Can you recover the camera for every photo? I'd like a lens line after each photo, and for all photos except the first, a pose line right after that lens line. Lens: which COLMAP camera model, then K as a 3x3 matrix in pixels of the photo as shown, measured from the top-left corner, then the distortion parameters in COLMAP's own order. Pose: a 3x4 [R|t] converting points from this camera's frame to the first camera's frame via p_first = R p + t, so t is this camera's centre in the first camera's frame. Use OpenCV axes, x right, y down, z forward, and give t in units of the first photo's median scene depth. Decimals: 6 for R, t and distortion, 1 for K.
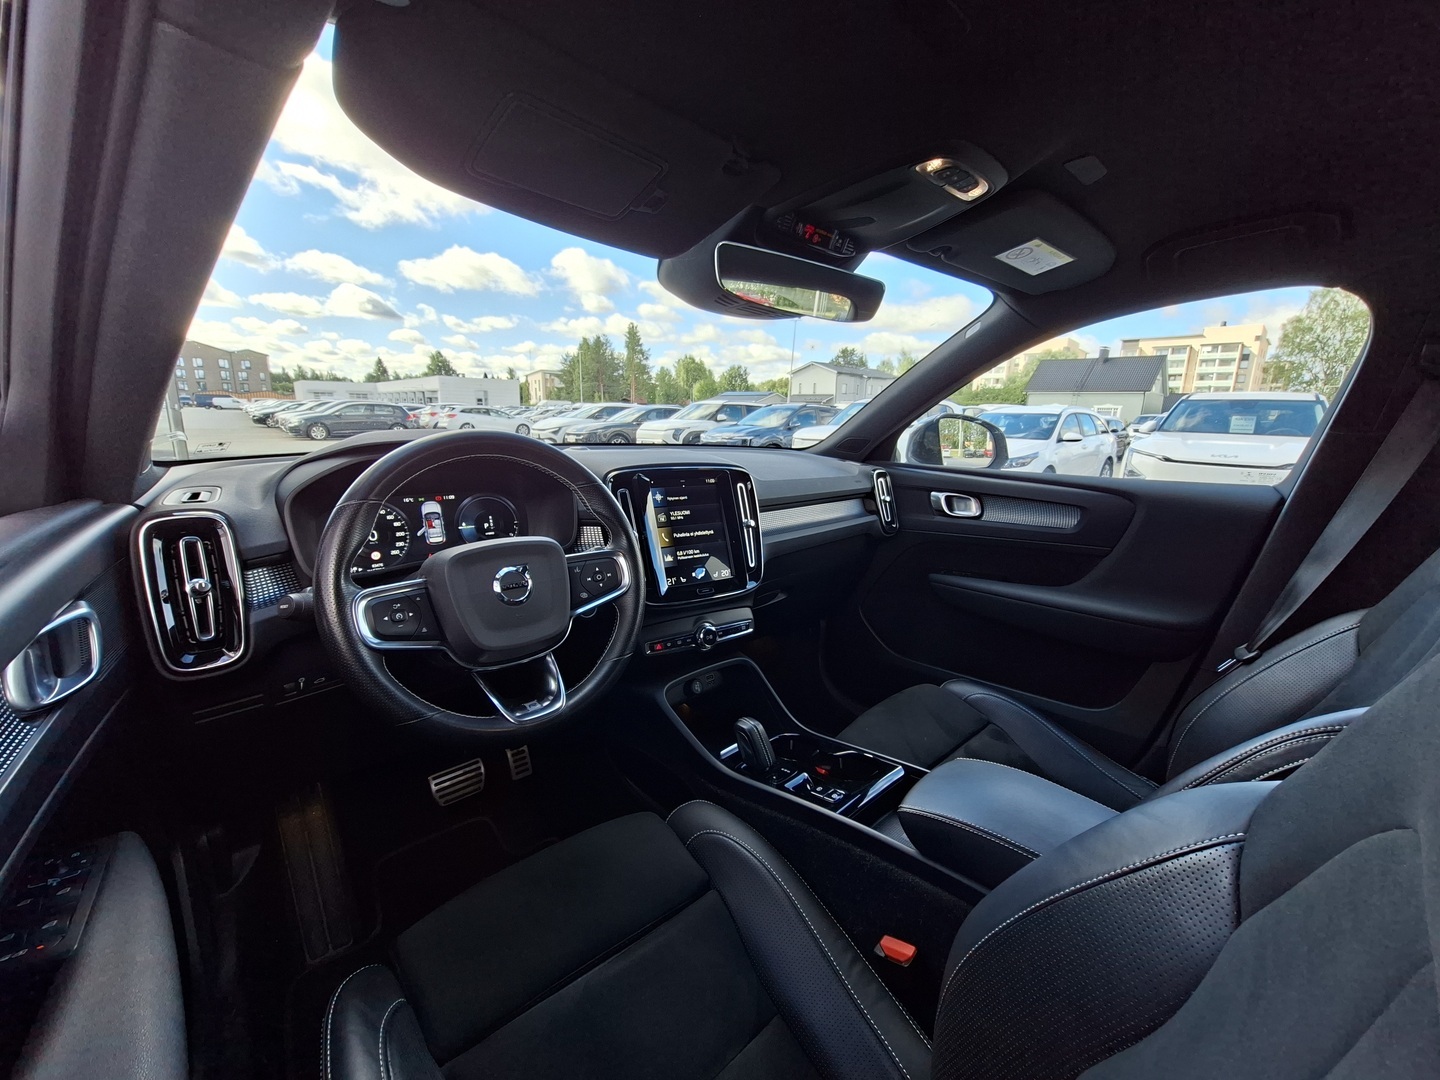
lens RADIAL K [[589.4, 0, 720.0], [0, 589.4, 540.0], [0, 0, 1]] dist [0.078337, 0.000002]
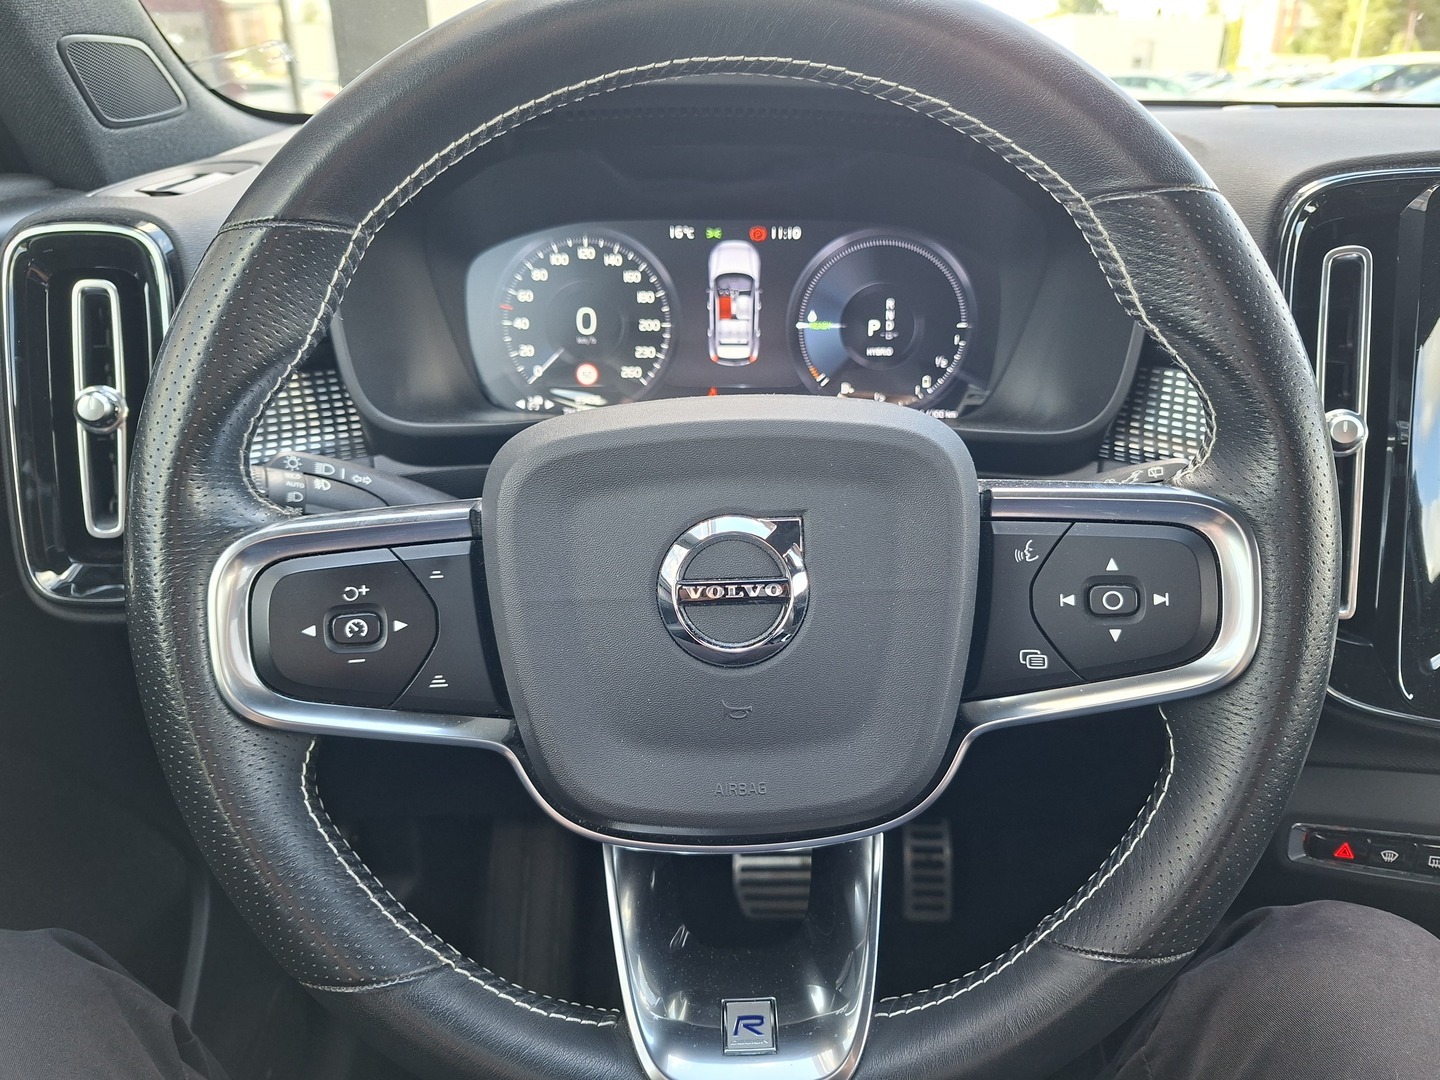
lens RADIAL K [[1181.9, 0, 720.0], [0, 1181.9, 540.0], [0, 0, 1]] dist [0.126632, -0.001709]
pose [[0.776419, 0.240489, -0.582528, -0.035561], [-0.134612, 0.966281, 0.219498, -0.048637], [0.615673, -0.092007, 0.782612, 0.437880]]
